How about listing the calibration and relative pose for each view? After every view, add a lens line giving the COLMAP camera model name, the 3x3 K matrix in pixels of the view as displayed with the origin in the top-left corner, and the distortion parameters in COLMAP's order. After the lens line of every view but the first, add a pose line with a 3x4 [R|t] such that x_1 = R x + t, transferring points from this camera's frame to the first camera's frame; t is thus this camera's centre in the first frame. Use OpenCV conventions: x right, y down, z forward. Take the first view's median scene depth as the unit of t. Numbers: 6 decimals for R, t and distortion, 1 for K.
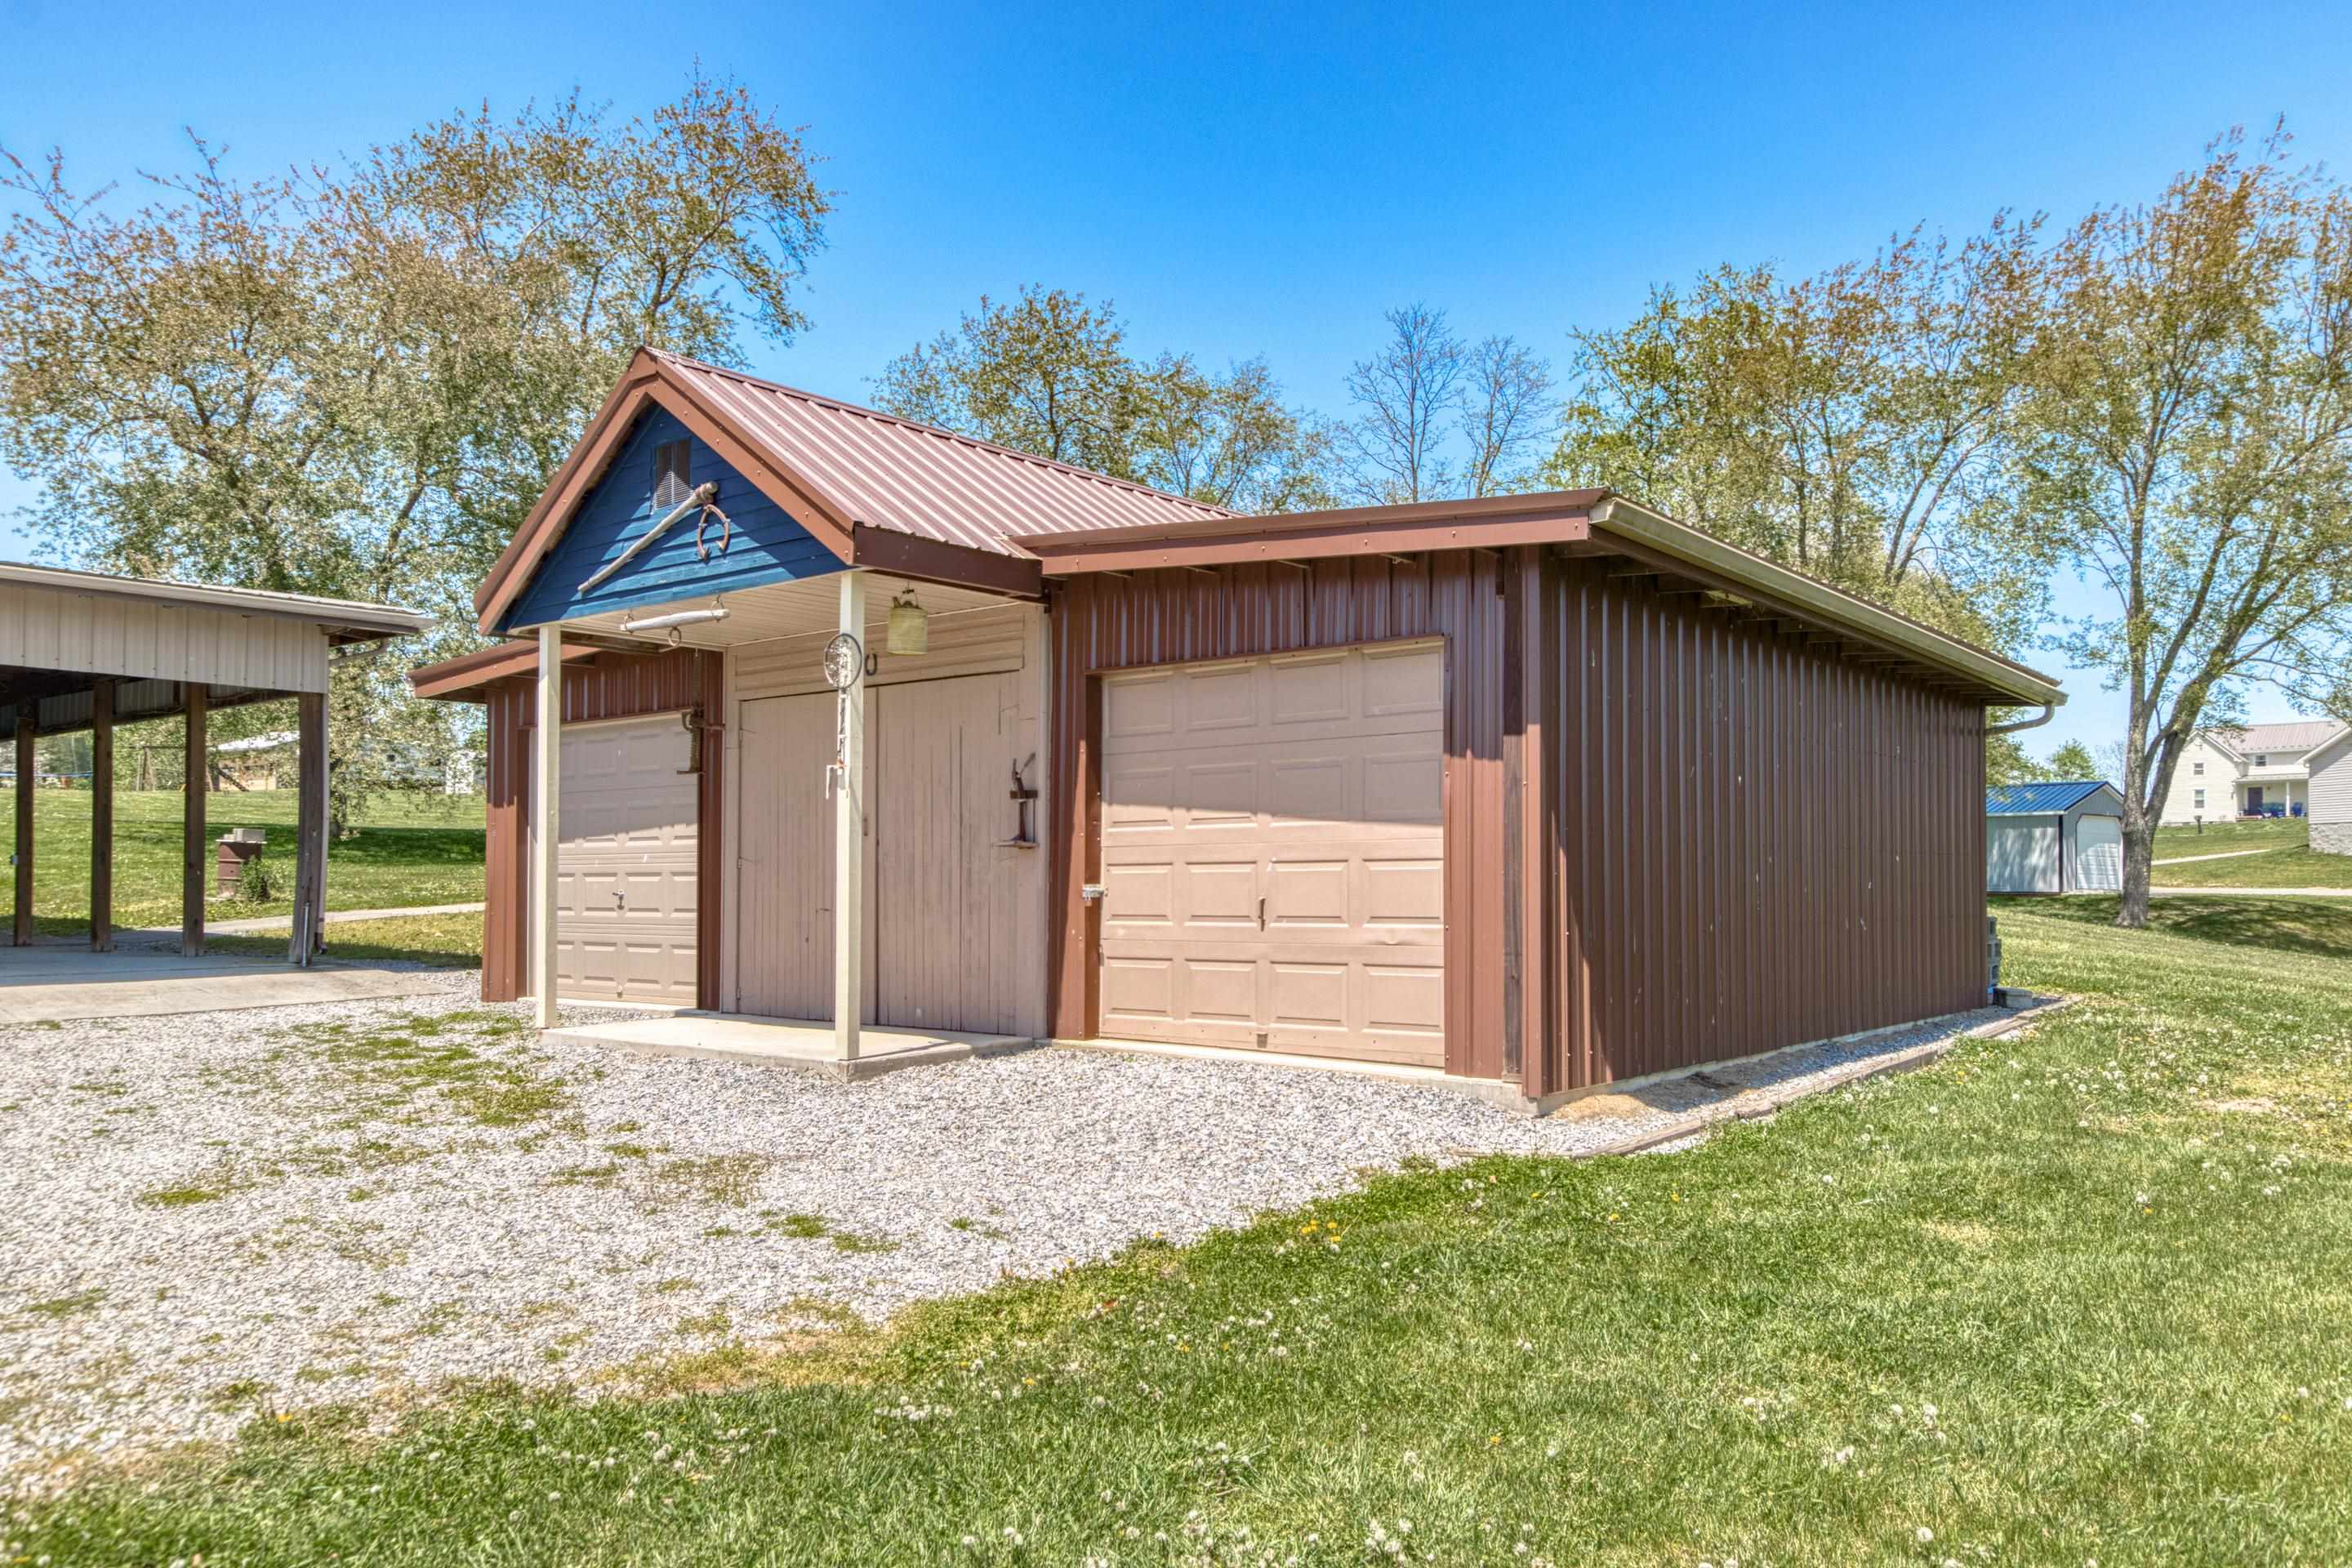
lens RADIAL K [[1688.7, 0, 1167.1], [0, 1688.7, 789.4], [0, 0, 1]] dist [0.006732, 0.007530]
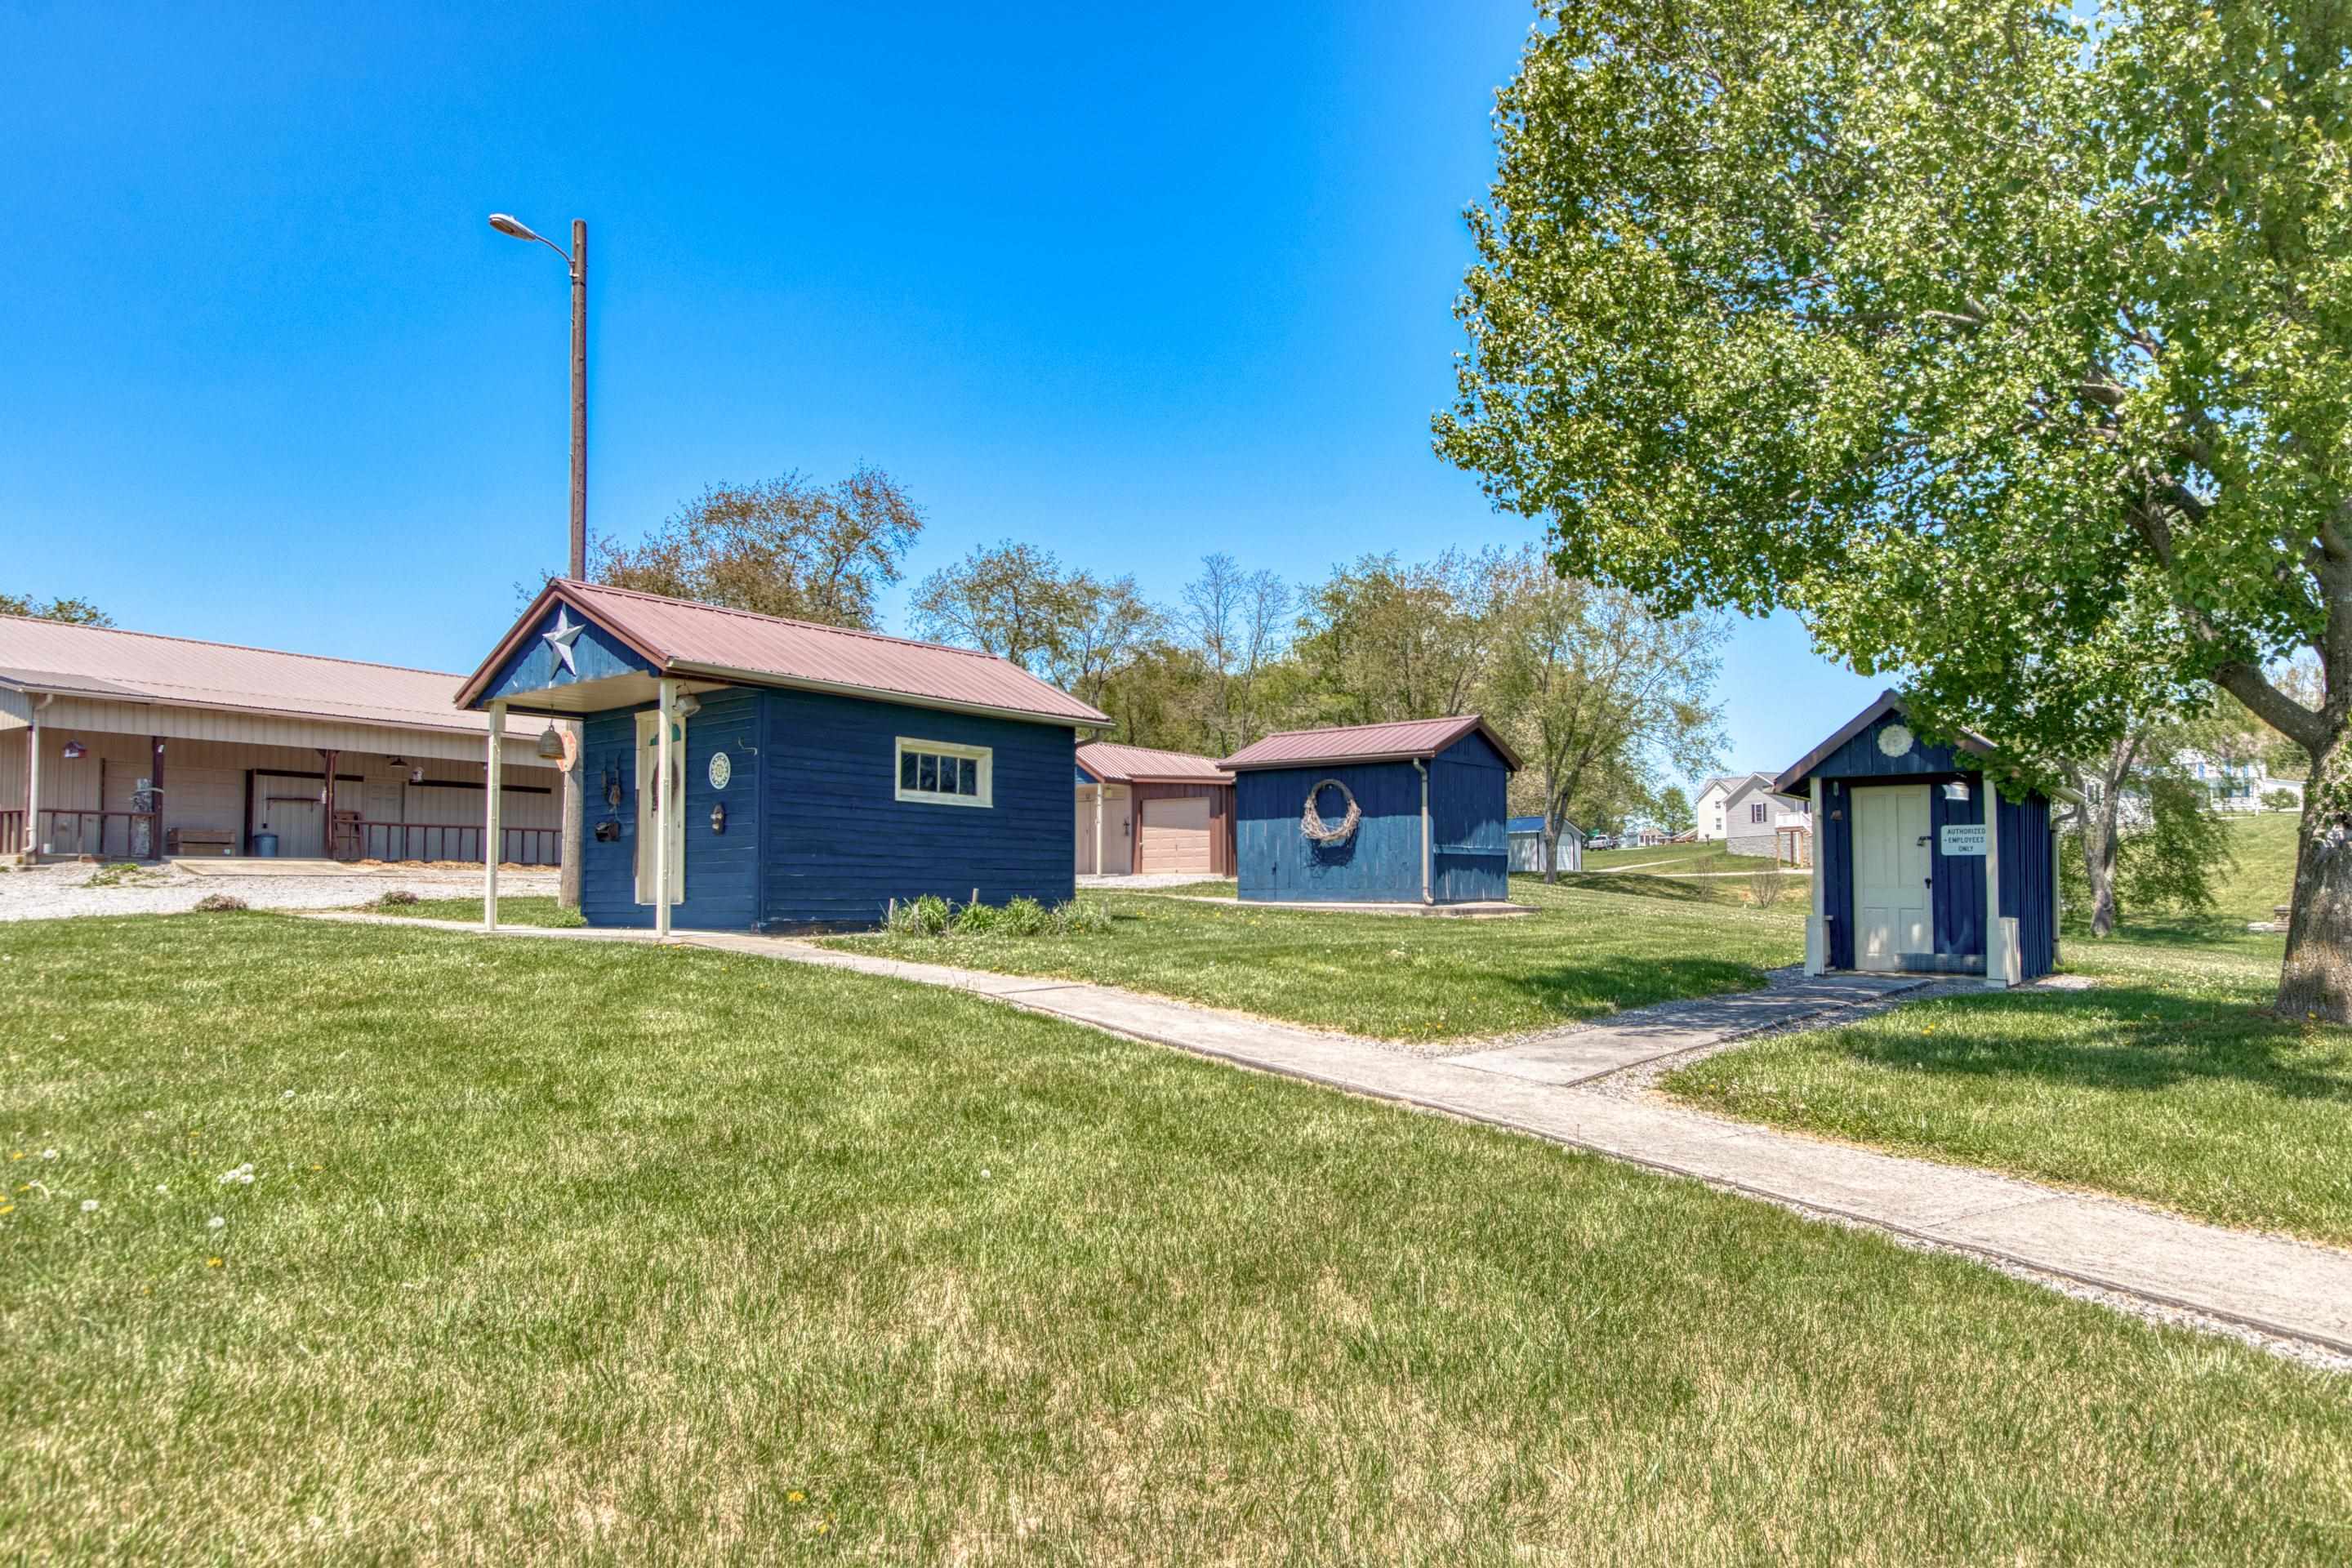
lens RADIAL K [[1423.1, 0, 1189.0], [0, 1423.1, 840.1], [0, 0, 1]] dist [0.004735, 0.007946]
pose [[0.993118, -0.004975, 0.117015, -0.079401], [0.003037, 0.999855, 0.016737, -0.004186], [-0.117081, -0.016267, 0.992989, -0.639926]]
